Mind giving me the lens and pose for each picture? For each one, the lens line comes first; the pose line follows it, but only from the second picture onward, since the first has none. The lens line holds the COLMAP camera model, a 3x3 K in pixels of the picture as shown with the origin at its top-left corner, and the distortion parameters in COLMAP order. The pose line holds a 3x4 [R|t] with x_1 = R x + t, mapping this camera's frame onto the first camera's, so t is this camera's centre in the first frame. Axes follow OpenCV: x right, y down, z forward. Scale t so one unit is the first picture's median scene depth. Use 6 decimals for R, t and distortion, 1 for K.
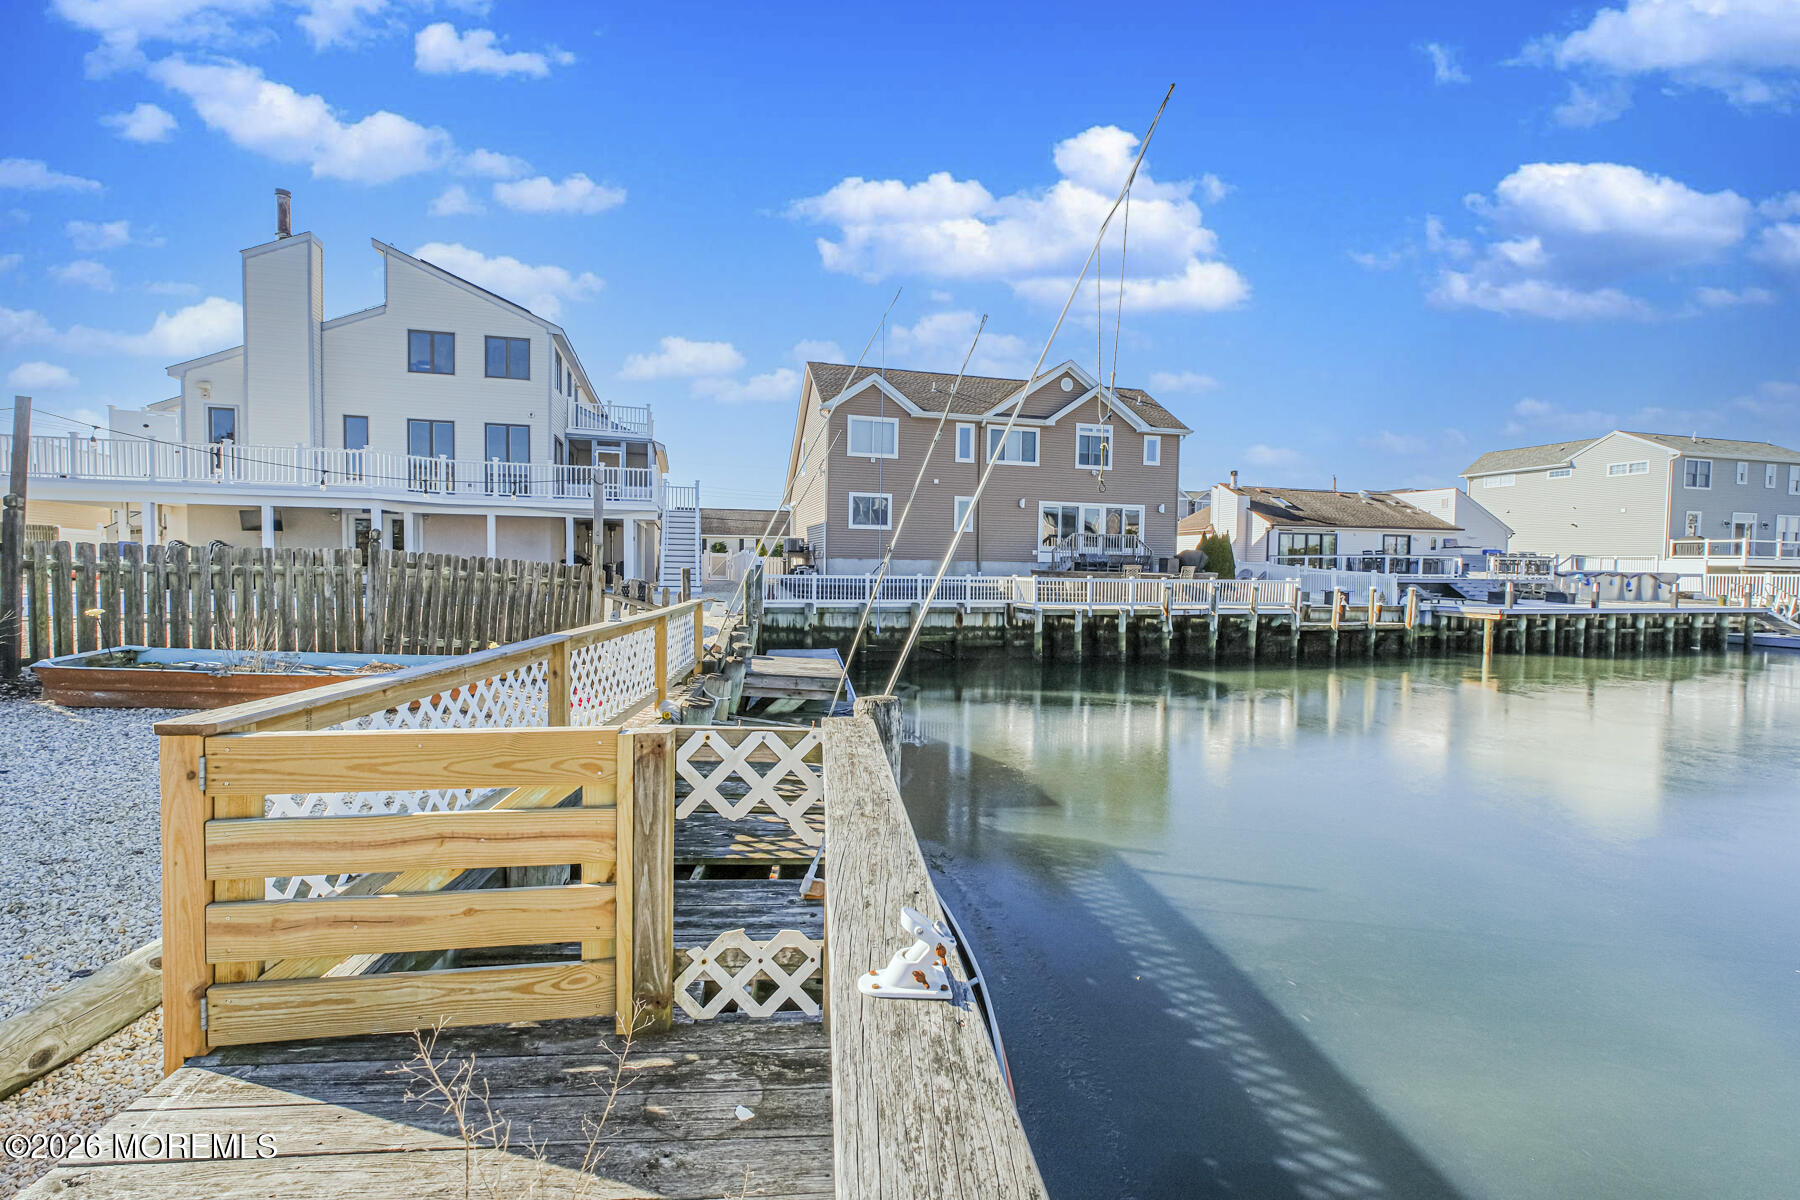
lens RADIAL K [[771.7, 0, 900.6], [0, 771.7, 594.7], [0, 0, 1]] dist [-0.006087, 0.001738]
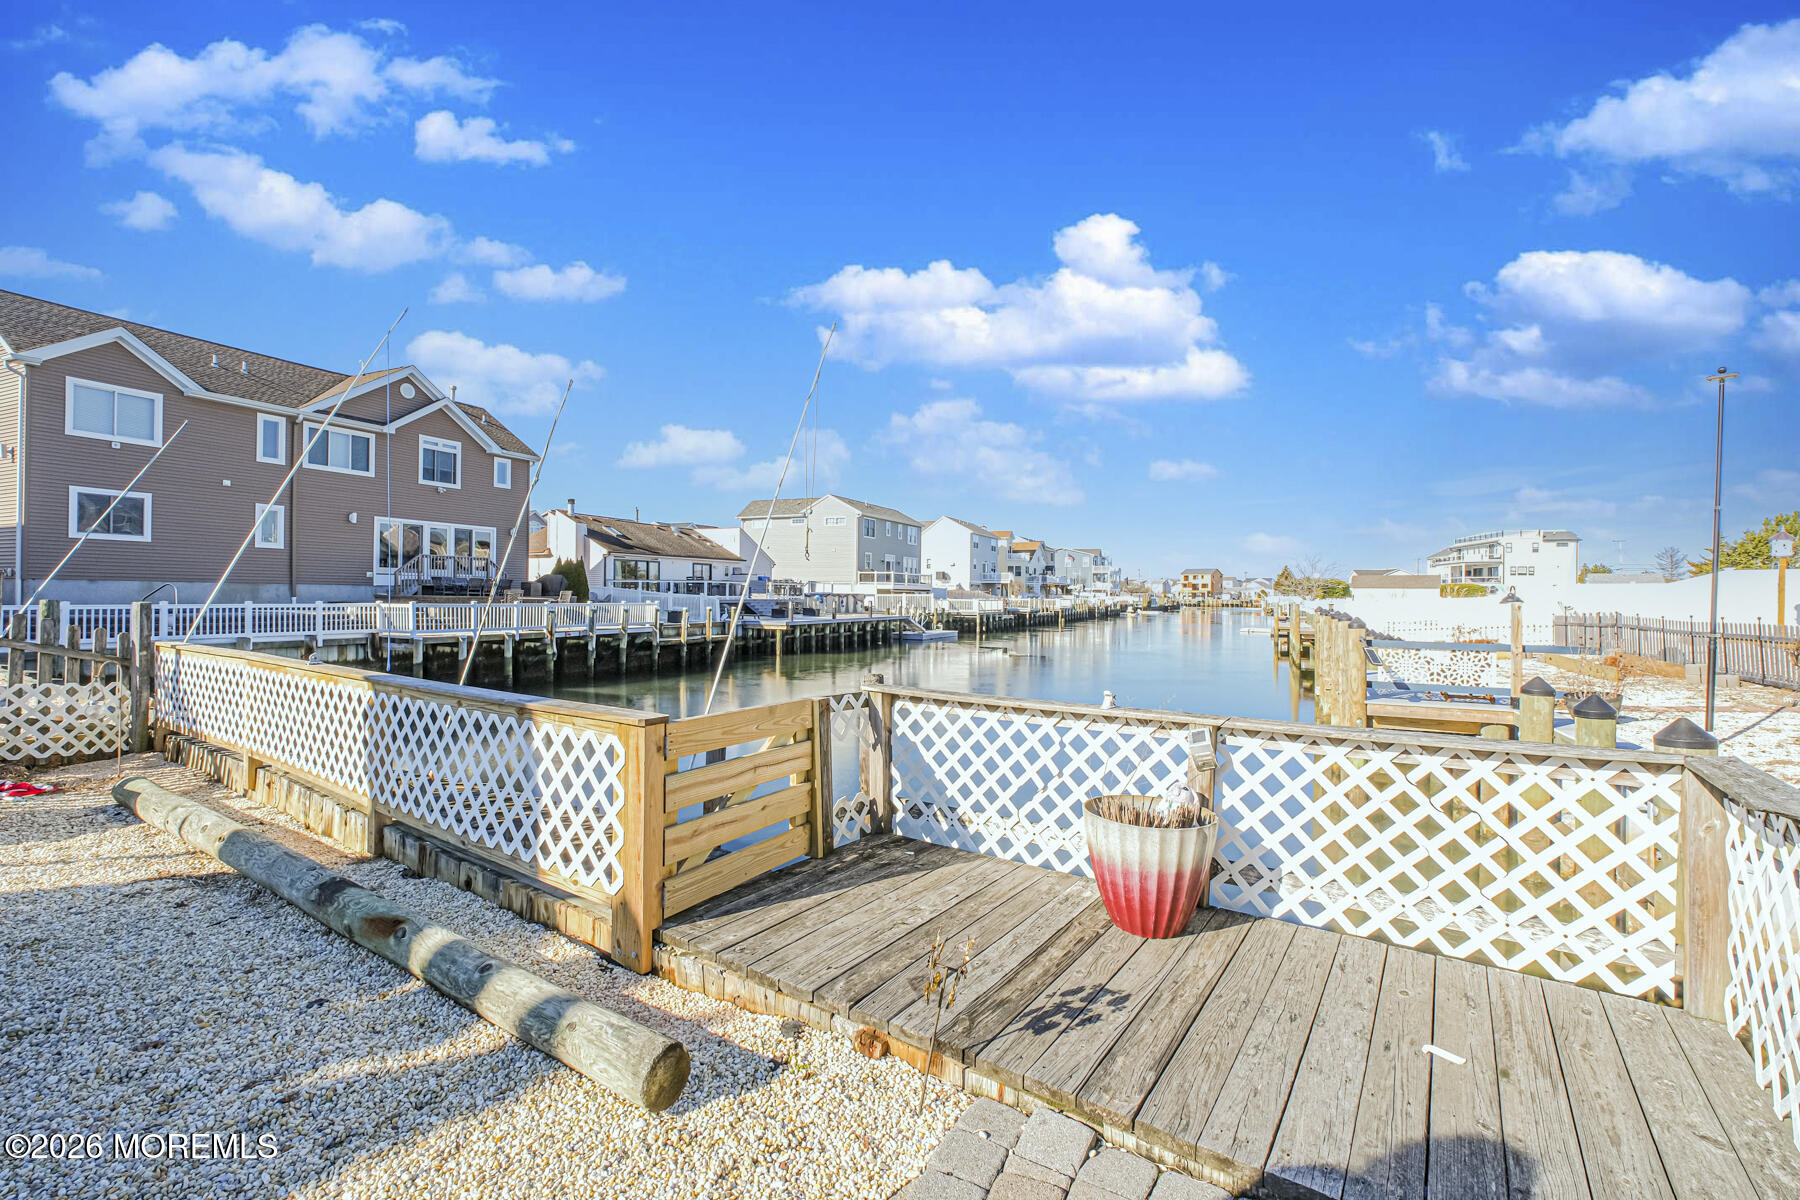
lens RADIAL K [[771.7, 0, 900.6], [0, 771.7, 594.7], [0, 0, 1]] dist [-0.006087, 0.001738]
pose [[0.643701, -0.005945, 0.765254, -0.114757], [0.026637, 0.999538, -0.014641, -0.003050], [-0.764813, 0.029809, 0.643562, -0.027059]]
